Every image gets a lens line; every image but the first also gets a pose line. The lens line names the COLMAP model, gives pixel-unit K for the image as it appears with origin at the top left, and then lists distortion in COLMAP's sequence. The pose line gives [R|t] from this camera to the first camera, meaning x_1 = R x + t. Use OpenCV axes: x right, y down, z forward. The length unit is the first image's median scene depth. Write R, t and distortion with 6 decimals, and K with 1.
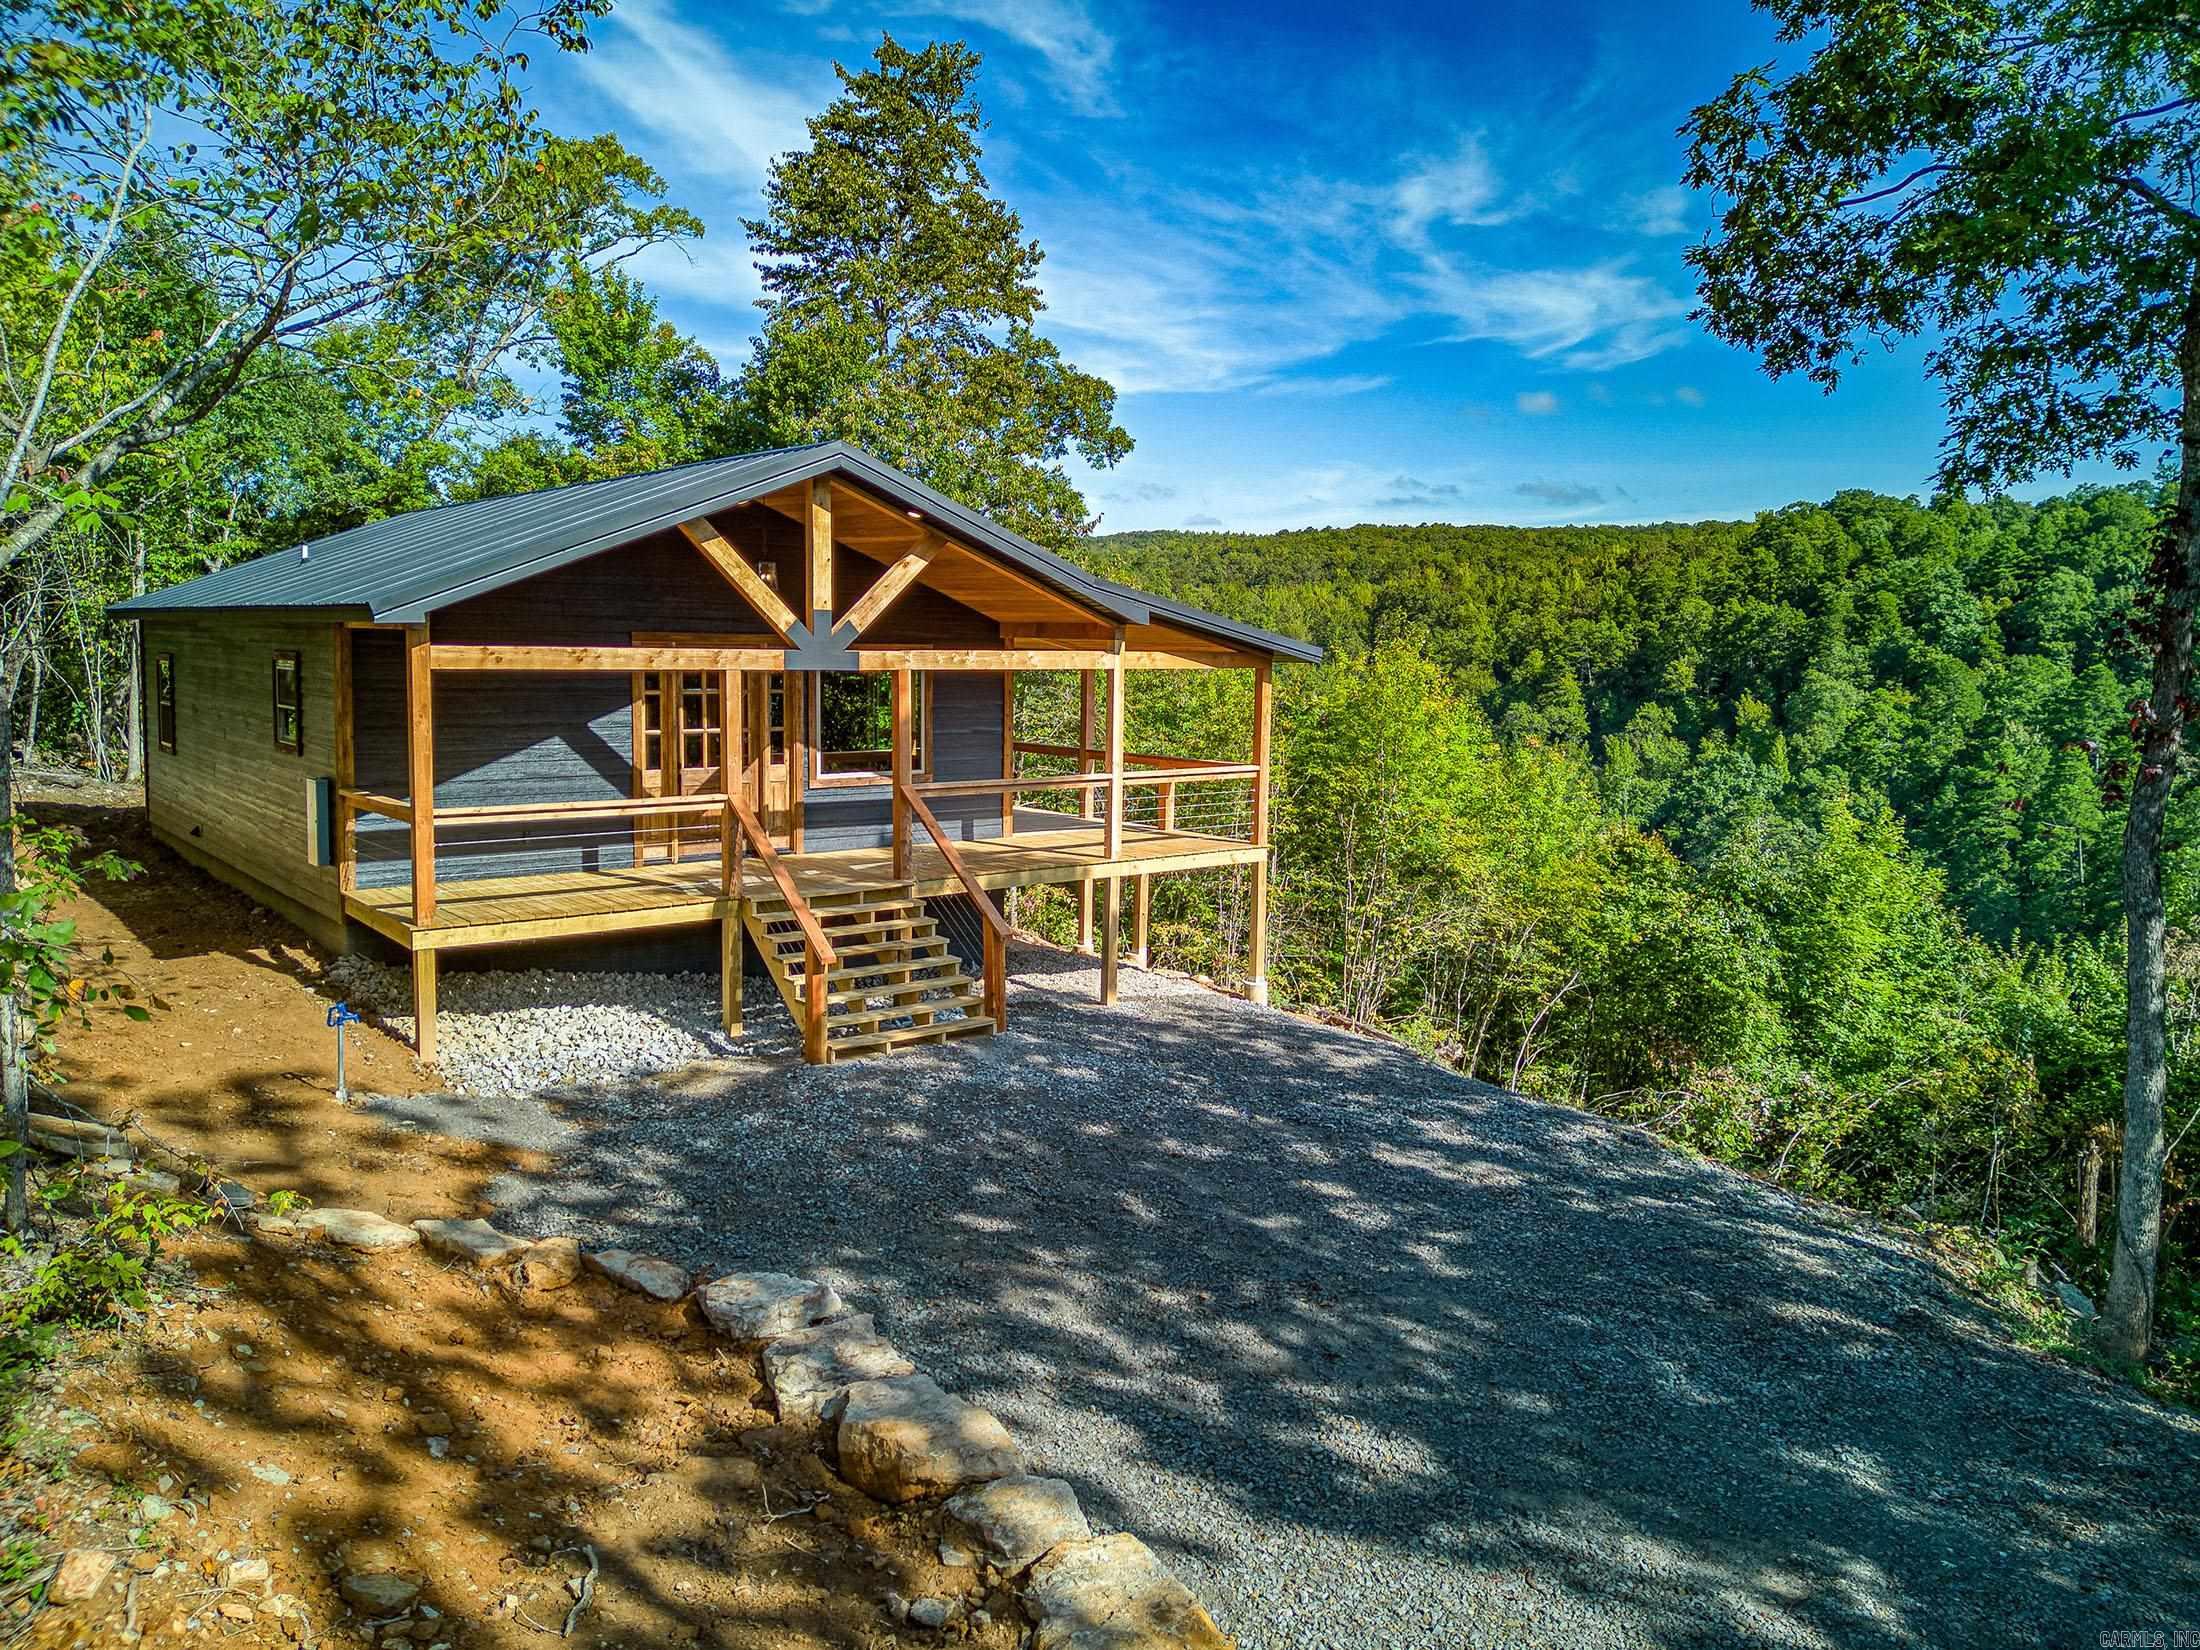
lens RADIAL K [[1604.8, 0, 1095.9], [0, 1604.8, 813.2], [0, 0, 1]] dist [0.065683, -0.057677]
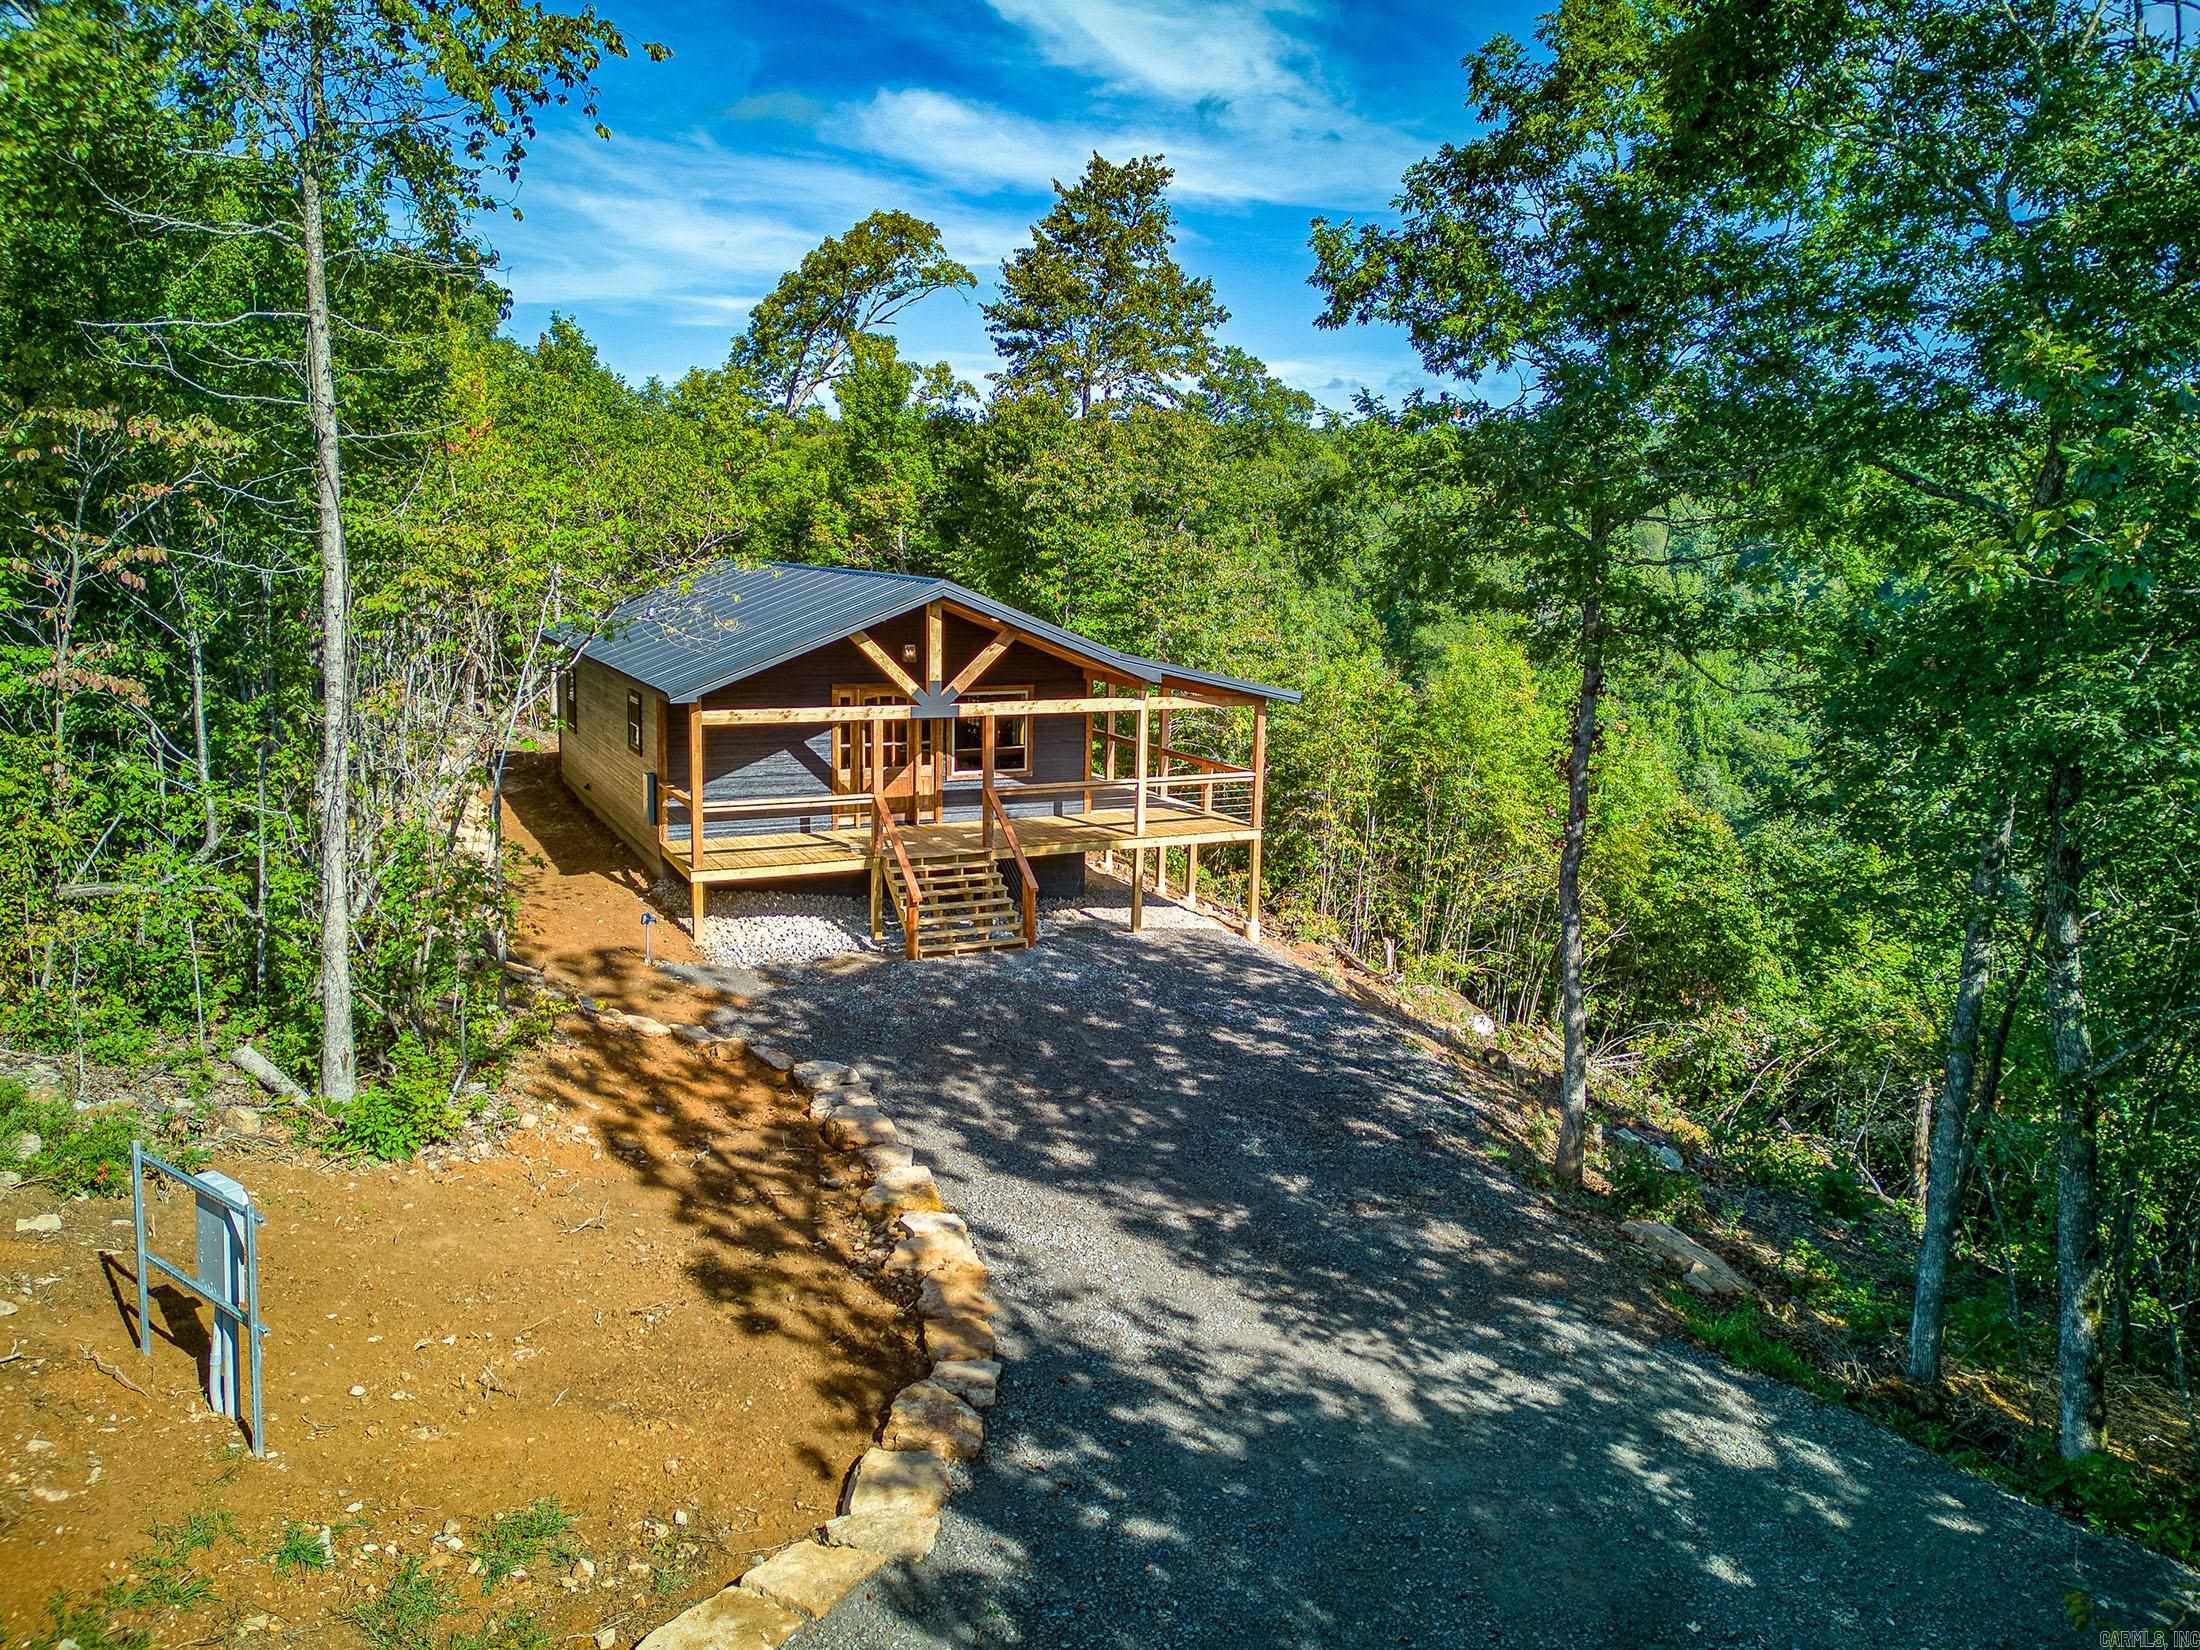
lens RADIAL K [[1604.8, 0, 1096.9], [0, 1604.8, 814.9], [0, 0, 1]] dist [0.065683, -0.057677]
pose [[0.977235, 0.043269, -0.207700, 0.366947], [-0.030151, 0.997370, 0.065915, -0.115347], [0.210005, -0.058152, 0.975969, -0.608109]]
